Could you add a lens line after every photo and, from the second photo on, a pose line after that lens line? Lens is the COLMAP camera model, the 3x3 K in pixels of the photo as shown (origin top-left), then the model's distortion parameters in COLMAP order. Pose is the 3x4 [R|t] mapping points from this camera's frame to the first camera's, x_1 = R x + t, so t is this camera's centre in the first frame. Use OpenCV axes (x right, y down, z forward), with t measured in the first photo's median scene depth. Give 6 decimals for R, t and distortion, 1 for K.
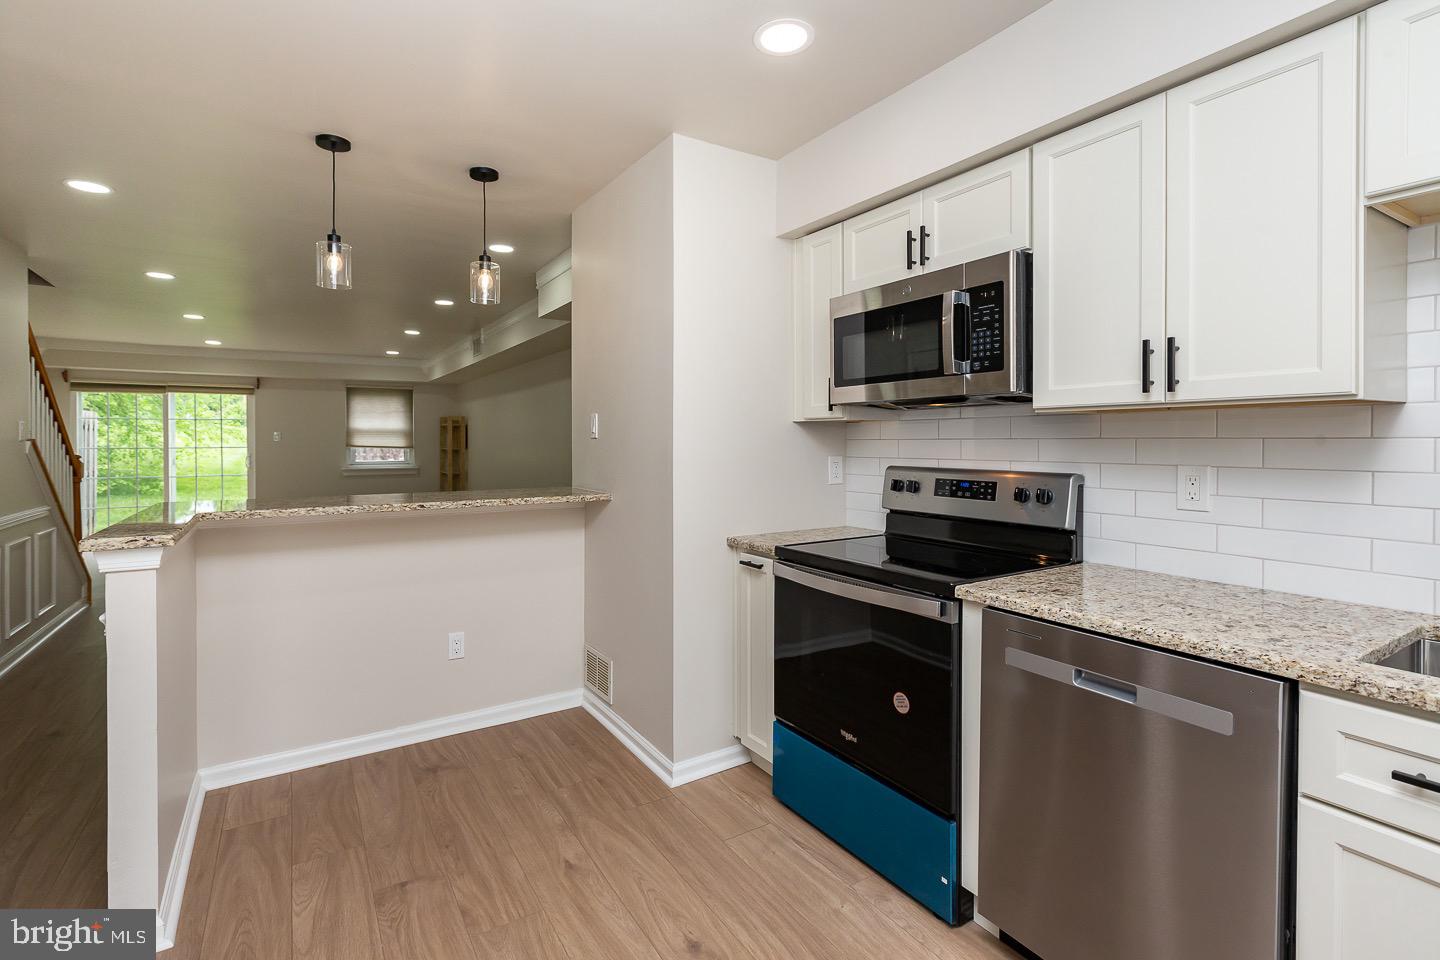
lens RADIAL K [[651.8, 0, 700.4], [0, 651.8, 443.8], [0, 0, 1]] dist [0.003871, 0.000259]
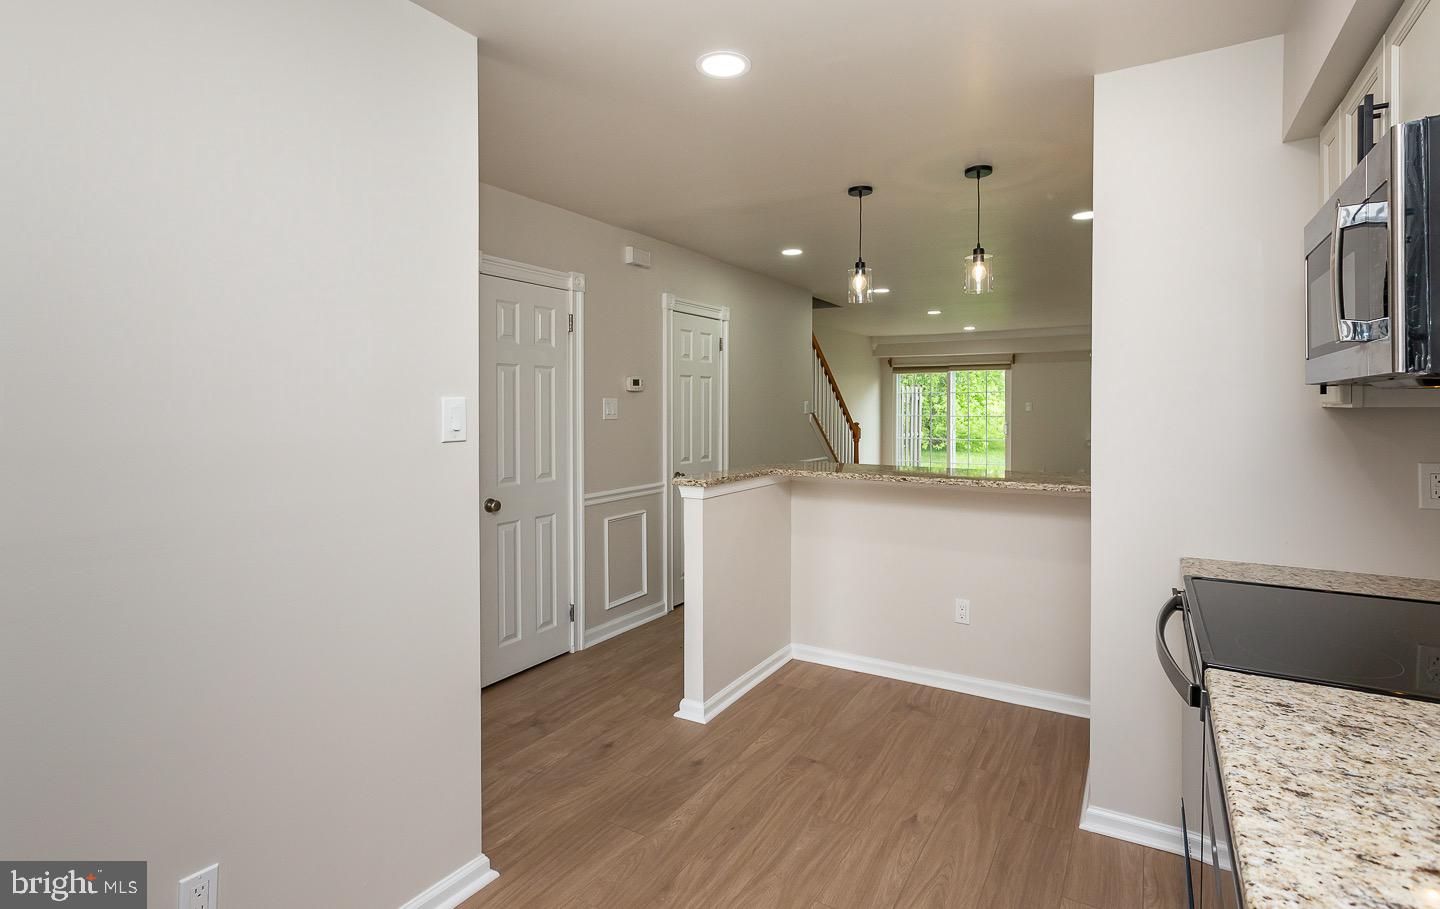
lens RADIAL K [[692.1, 0, 754.6], [0, 692.1, 406.6], [0, 0, 1]] dist [-0.000647, 0.000134]
pose [[0.480691, 0.004237, -0.876880, 0.551932], [-0.007022, 0.999975, 0.000983, -0.035264], [0.876862, 0.005685, 0.480709, 0.167450]]
